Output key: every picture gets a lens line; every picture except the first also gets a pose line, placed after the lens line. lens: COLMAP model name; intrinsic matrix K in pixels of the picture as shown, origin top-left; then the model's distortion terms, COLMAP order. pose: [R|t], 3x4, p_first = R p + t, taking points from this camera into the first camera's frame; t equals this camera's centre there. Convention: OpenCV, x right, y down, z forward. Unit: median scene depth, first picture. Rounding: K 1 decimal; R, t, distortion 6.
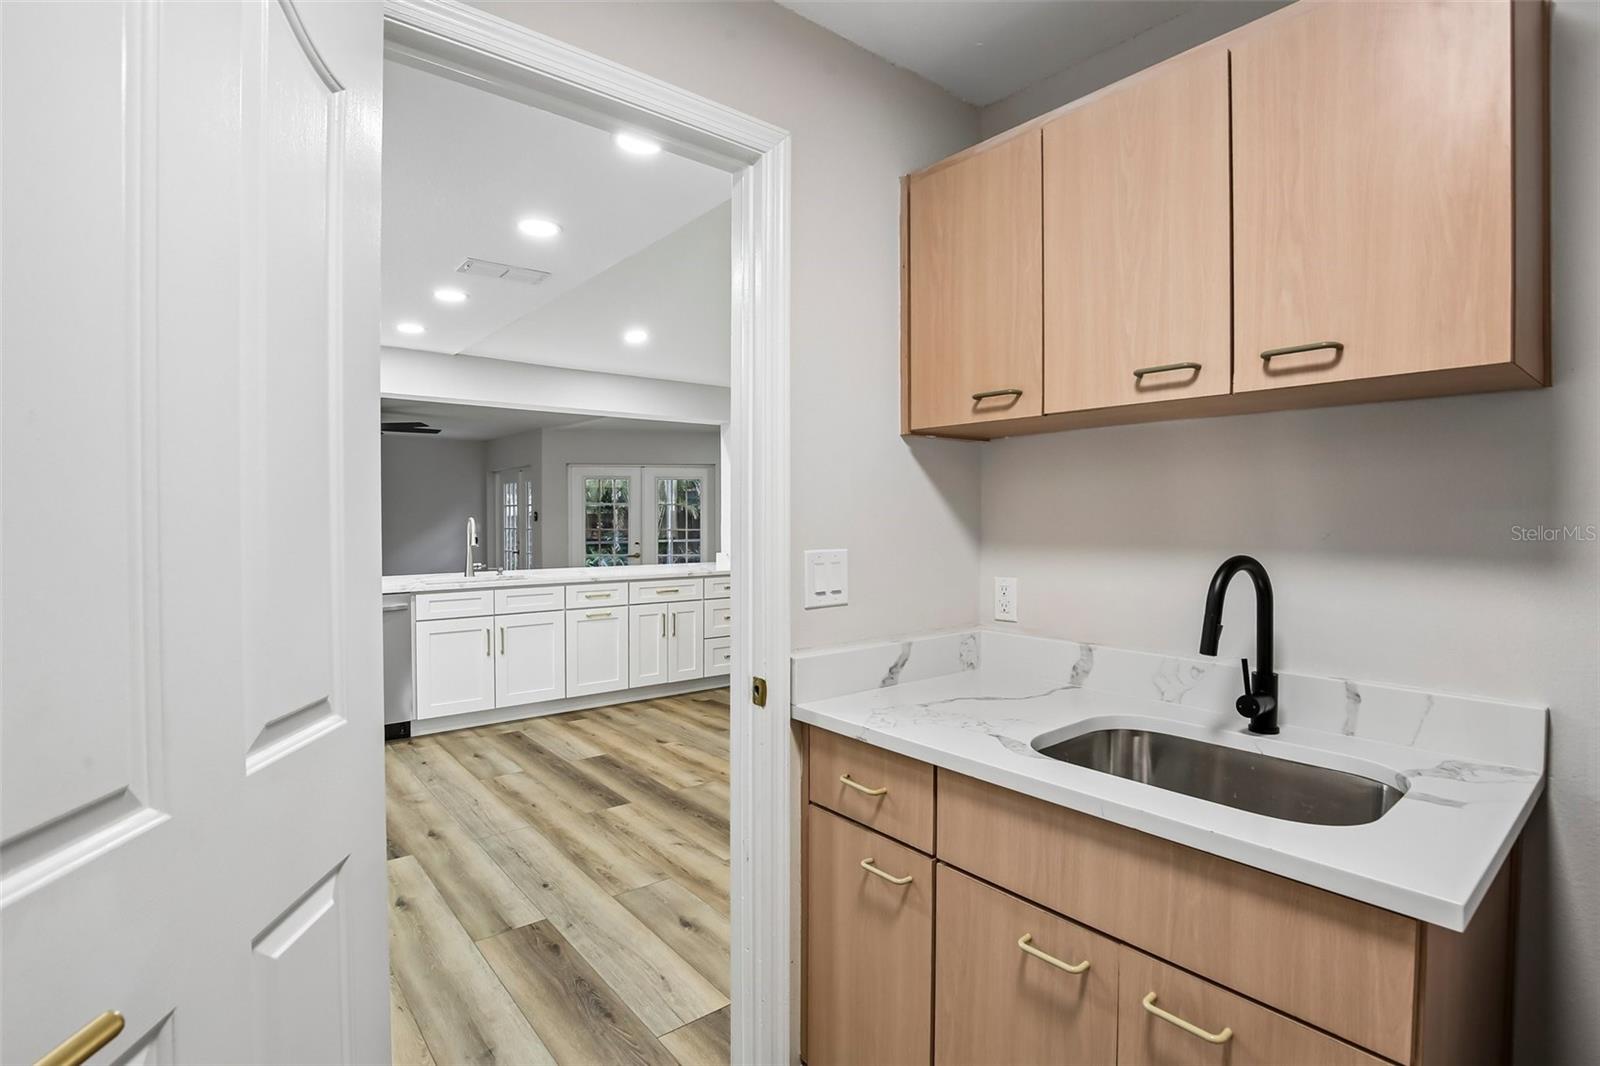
lens RADIAL K [[760.1, 0, 803.5], [0, 760.1, 543.6], [0, 0, 1]] dist [-0.011836, 0.006351]
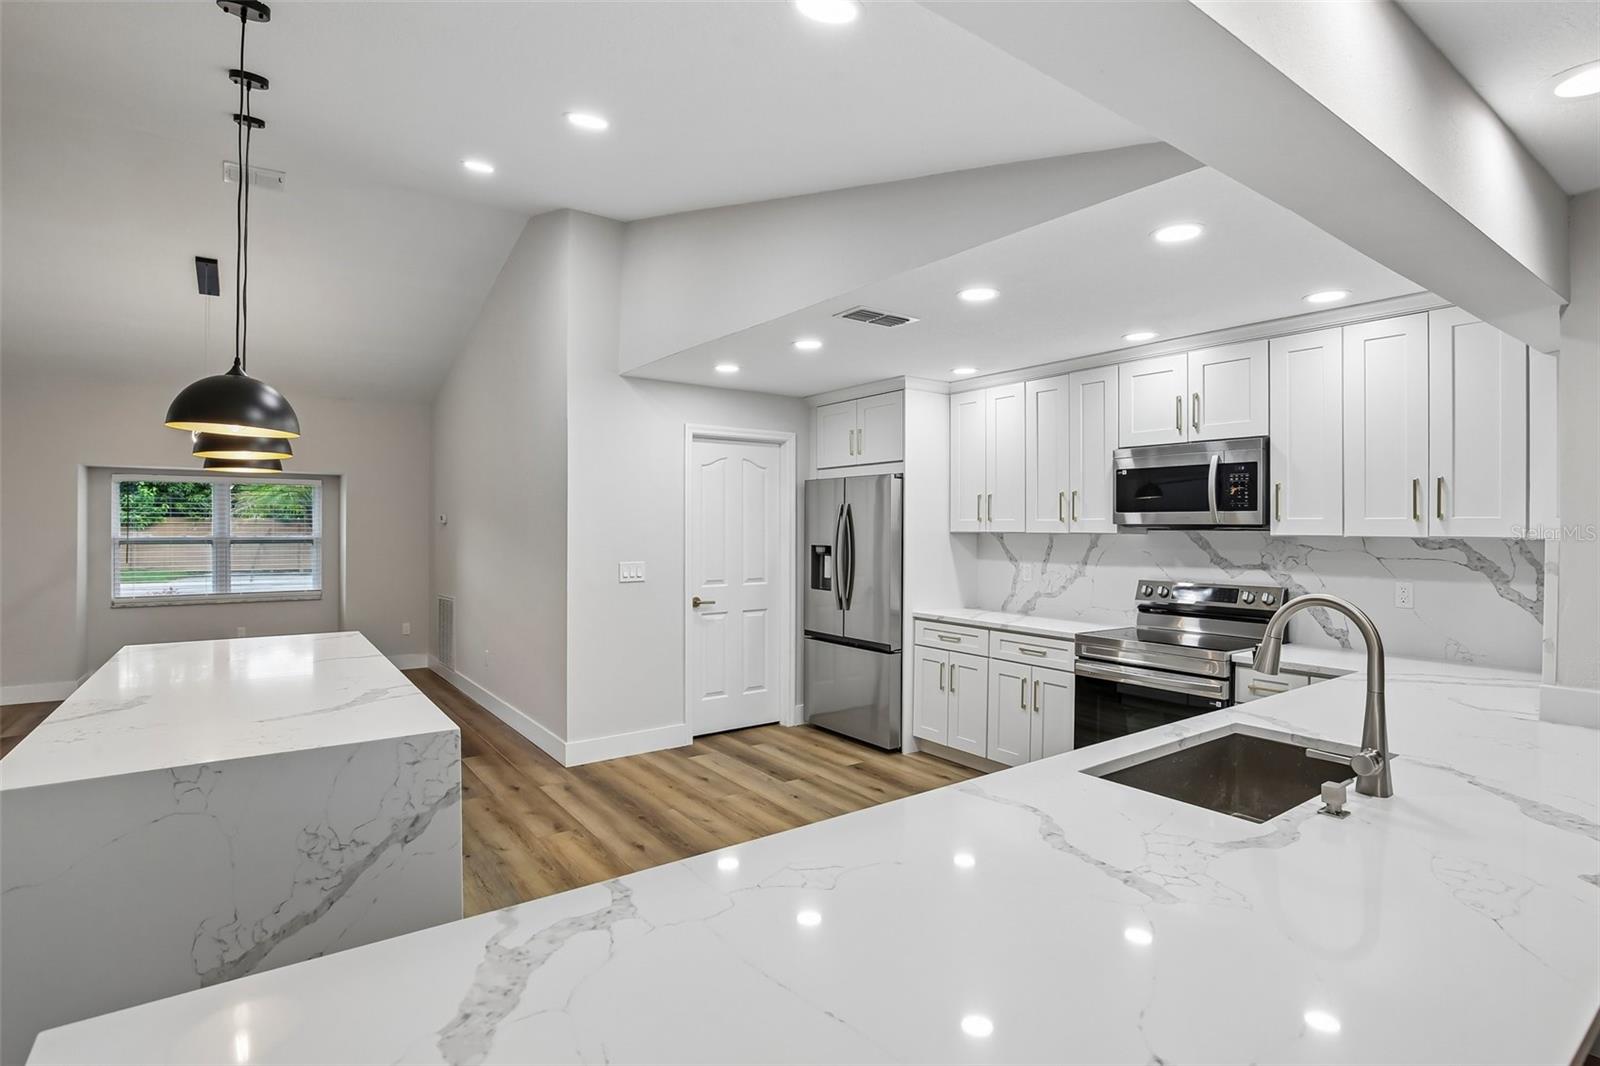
lens RADIAL K [[788.8, 0, 806.0], [0, 788.8, 526.0], [0, 0, 1]] dist [-0.026295, 0.004735]
pose [[-0.998501, -0.006053, 0.054397, -0.283917], [-0.004063, 0.999321, 0.036612, -0.091364], [-0.054581, 0.036336, -0.997848, 1.628414]]
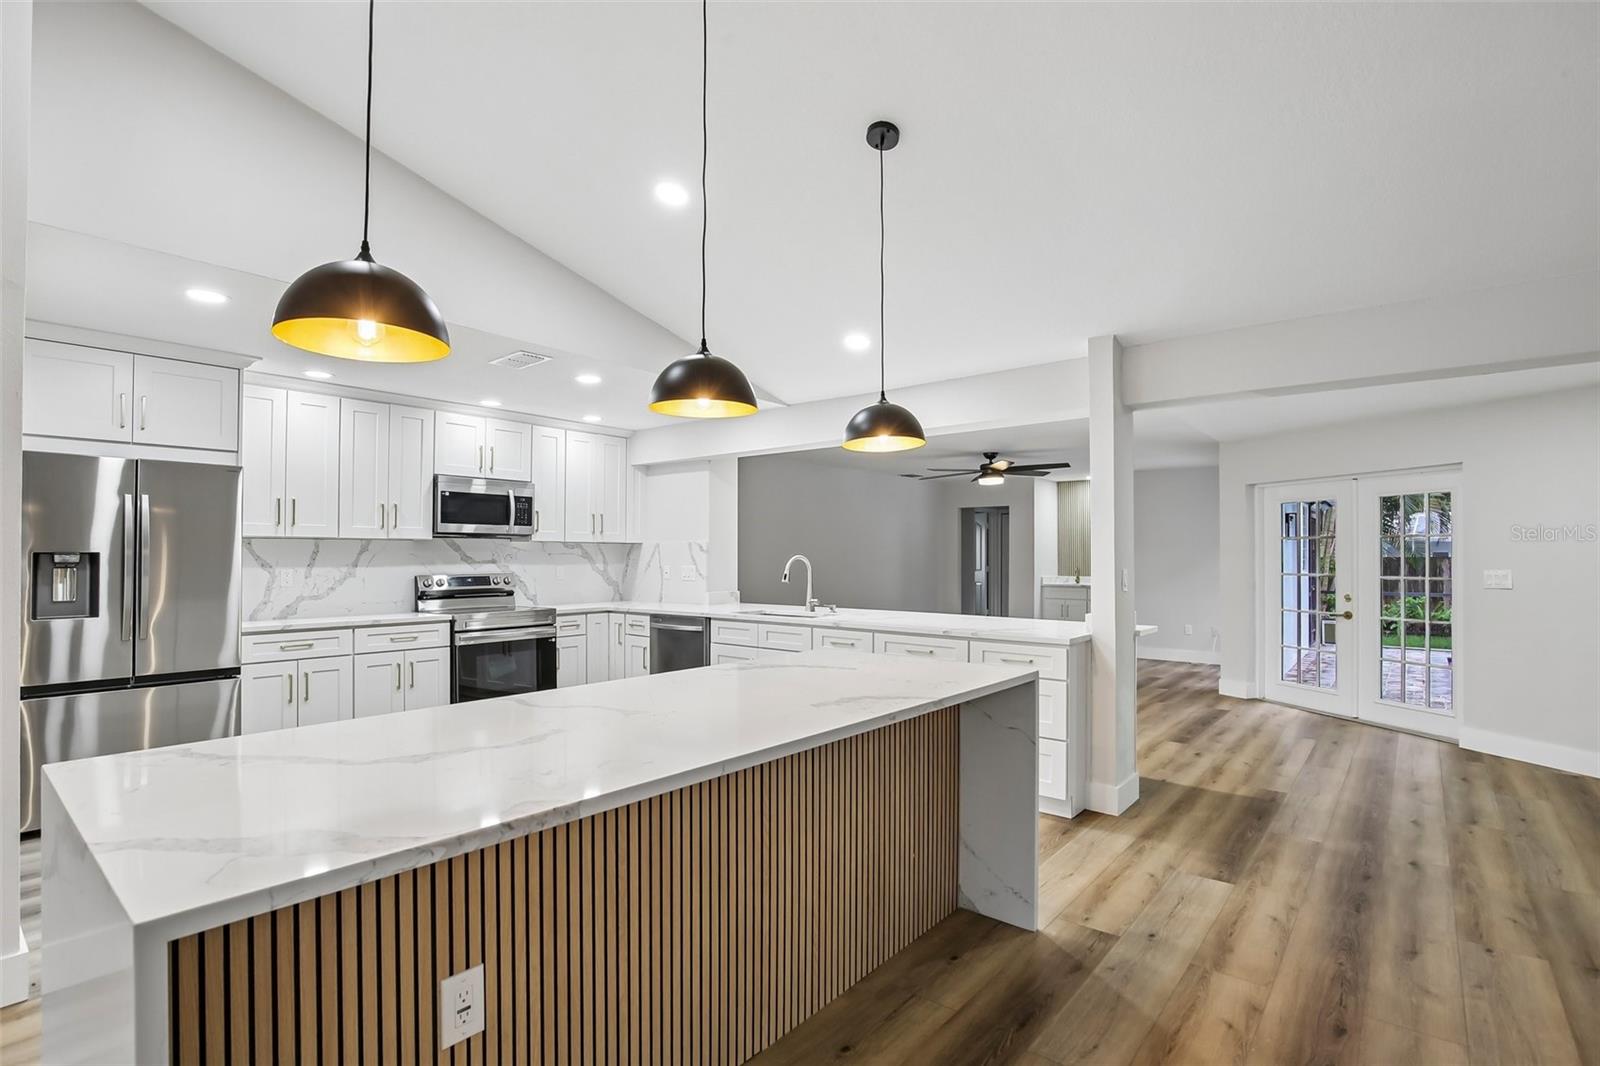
lens RADIAL K [[760.1, 0, 788.5], [0, 760.1, 552.8], [0, 0, 1]] dist [-0.011836, 0.006351]
pose [[0.186846, -0.005892, -0.982372, 0.732964], [-0.034973, 0.999308, -0.012646, -0.028620], [0.981767, 0.036719, 0.186510, 0.950981]]
